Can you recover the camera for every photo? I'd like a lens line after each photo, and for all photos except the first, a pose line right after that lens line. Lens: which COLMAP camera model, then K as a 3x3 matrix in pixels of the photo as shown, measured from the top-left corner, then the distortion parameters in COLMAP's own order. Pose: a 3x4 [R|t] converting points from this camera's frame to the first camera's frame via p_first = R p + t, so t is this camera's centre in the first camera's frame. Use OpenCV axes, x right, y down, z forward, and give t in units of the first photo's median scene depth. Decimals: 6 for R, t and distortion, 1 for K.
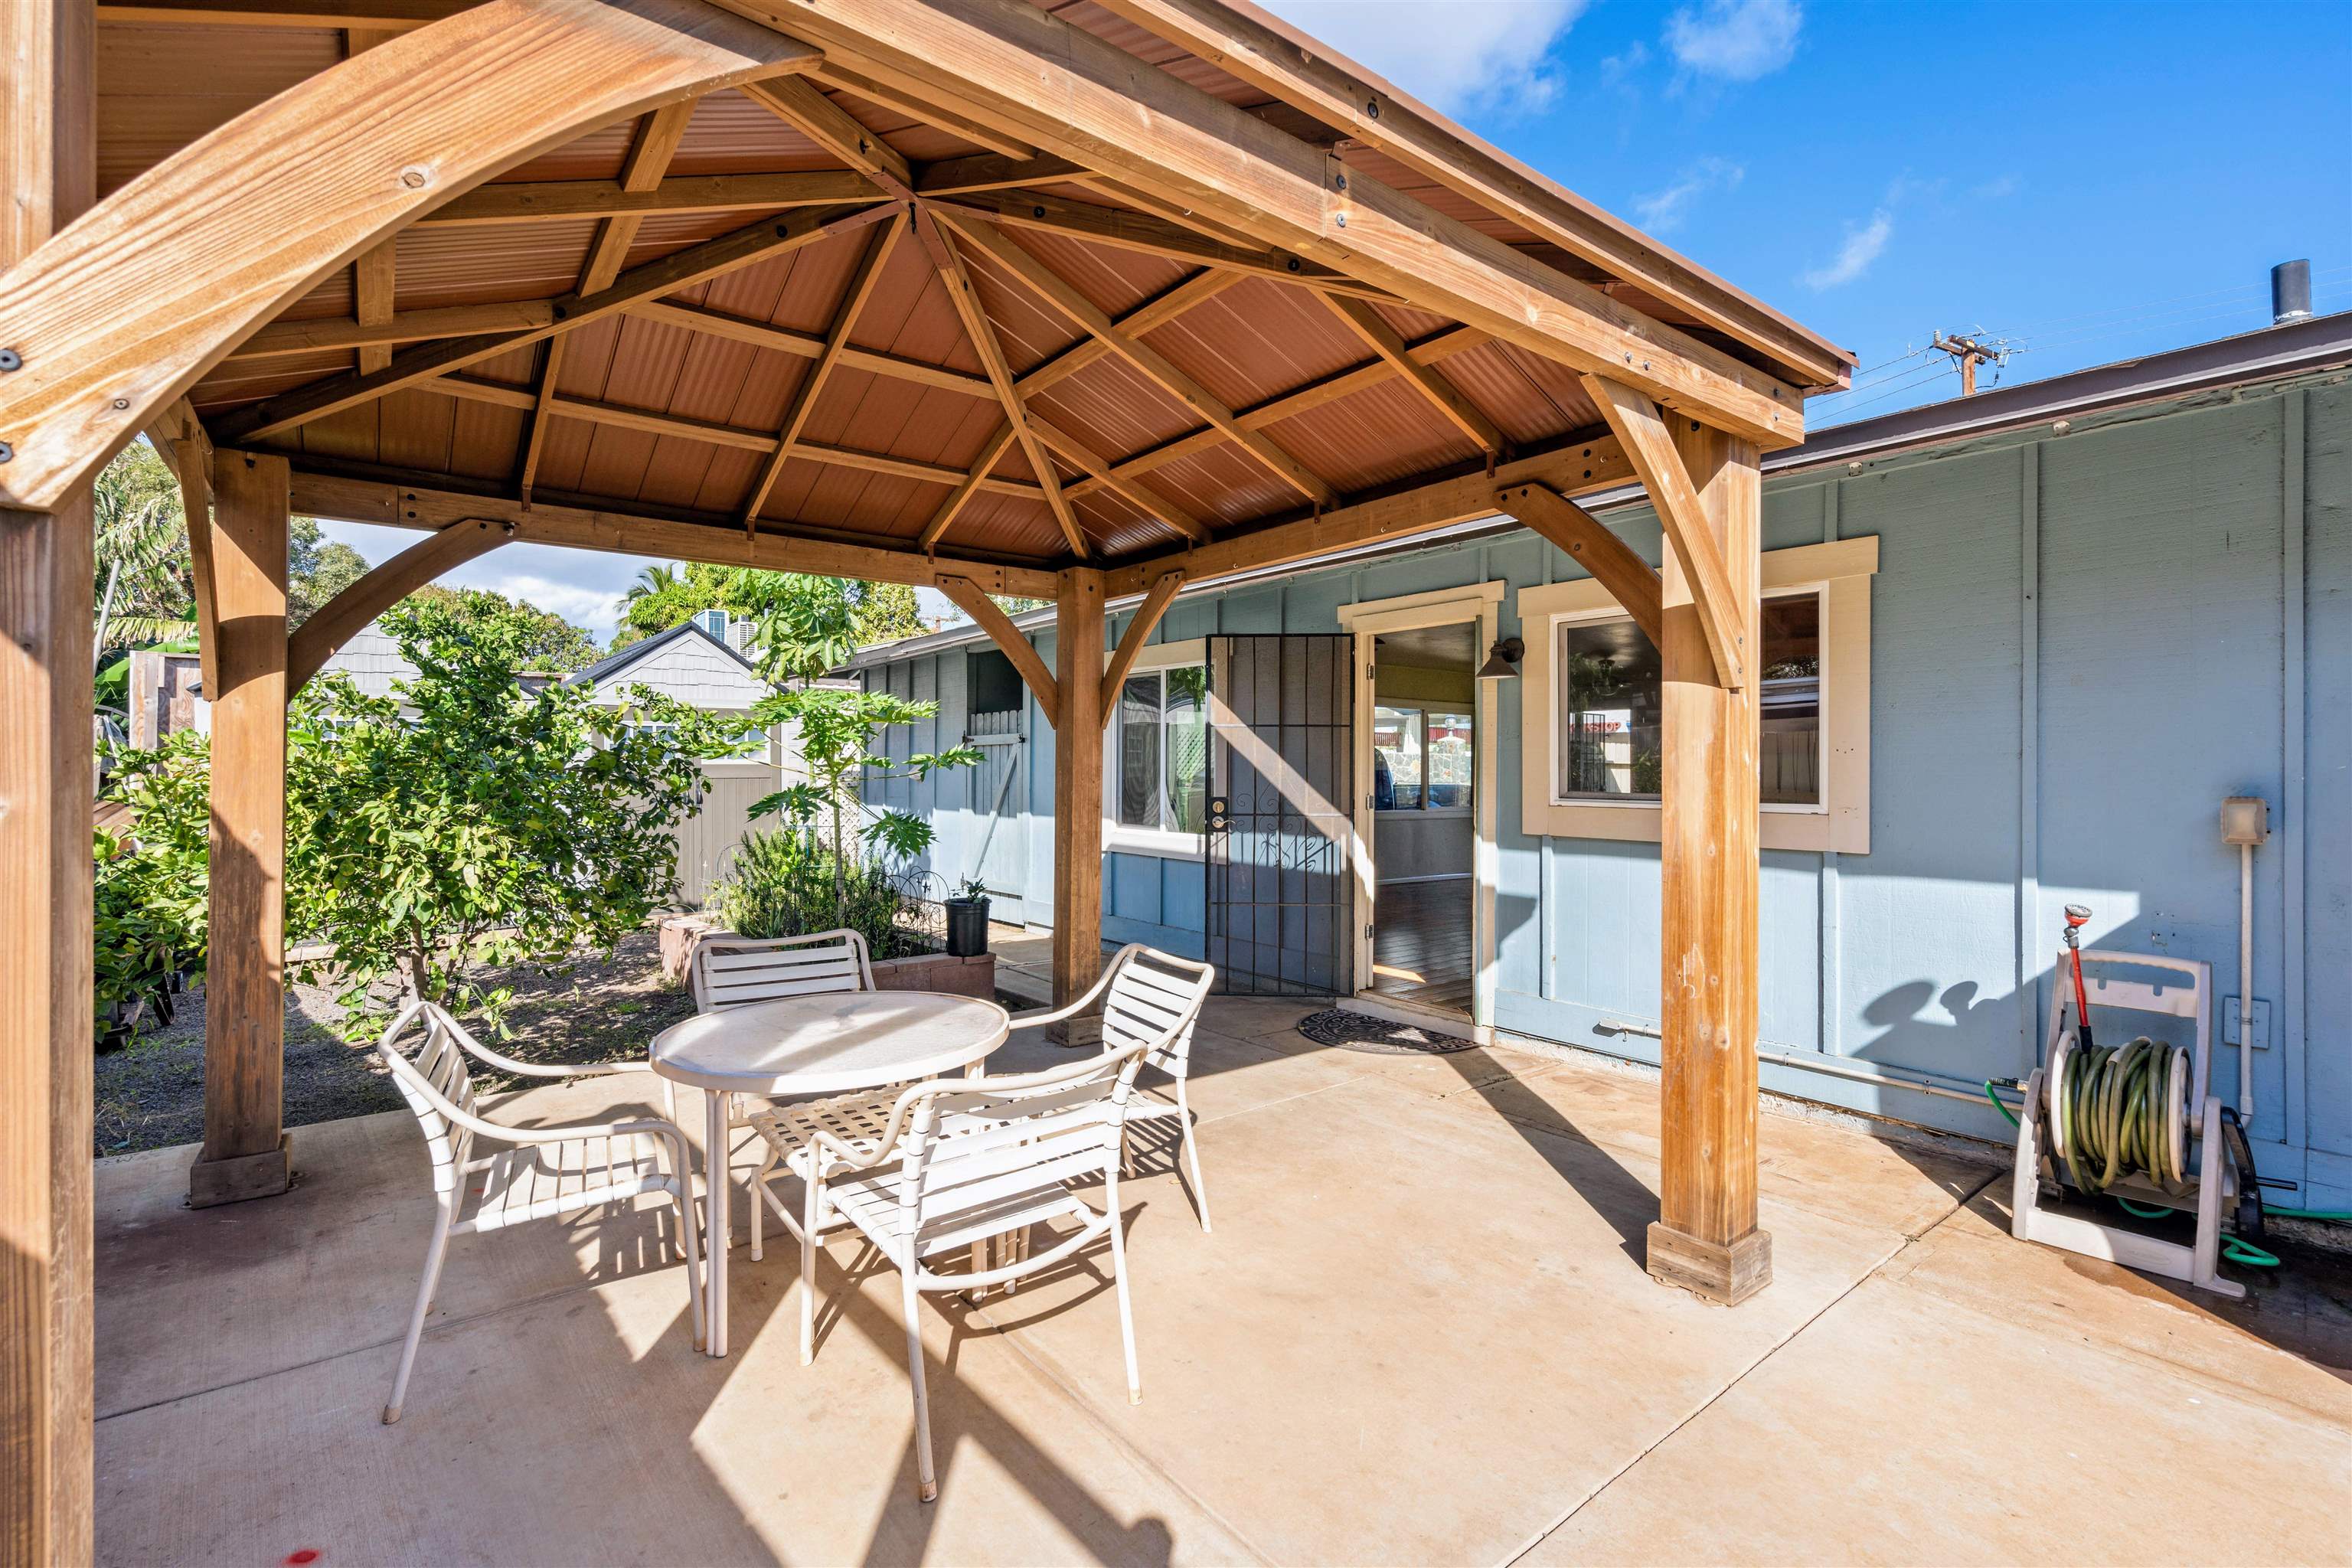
lens RADIAL K [[1053.2, 0, 1176.0], [0, 1053.2, 784.0], [0, 0, 1]] dist [-0.002499, 0.000080]
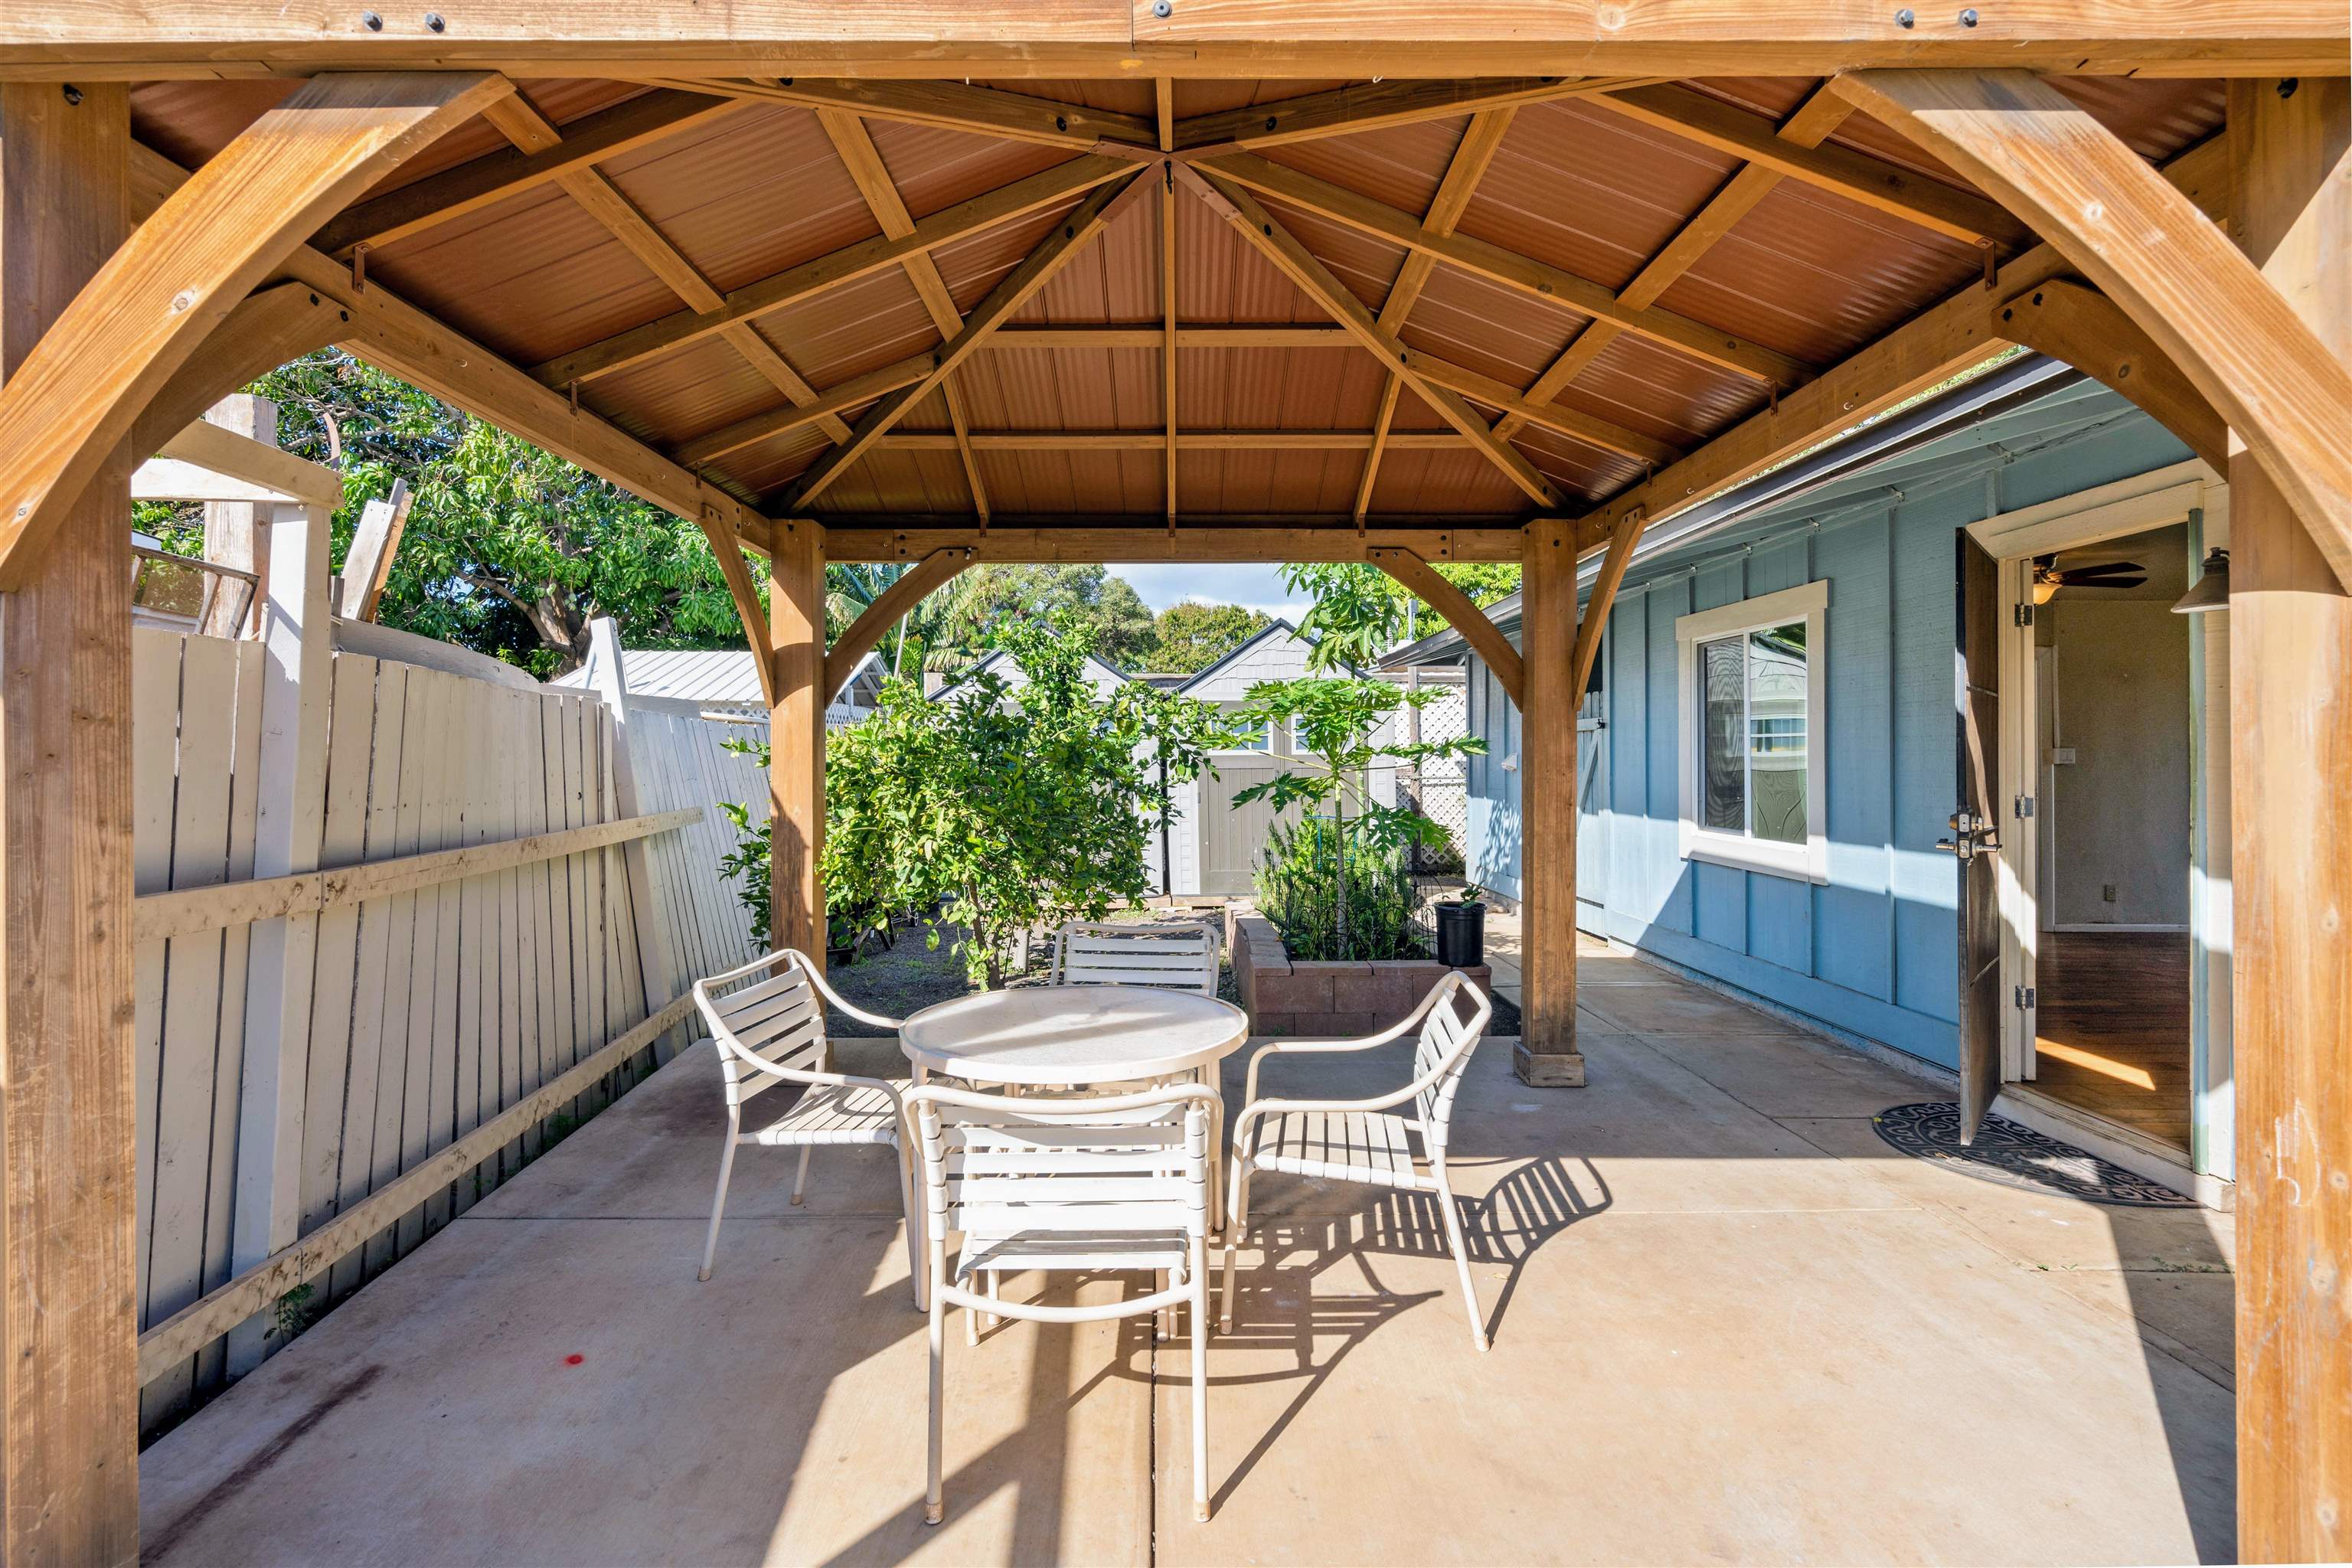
lens RADIAL K [[1085.6, 0, 1174.5], [0, 1085.6, 774.9], [0, 0, 1]] dist [-0.003710, 0.000968]
pose [[0.792560, 0.007993, -0.609741, 0.286390], [-0.007464, 0.999966, 0.003408, -0.003229], [0.609748, 0.001850, 0.792593, 0.188027]]
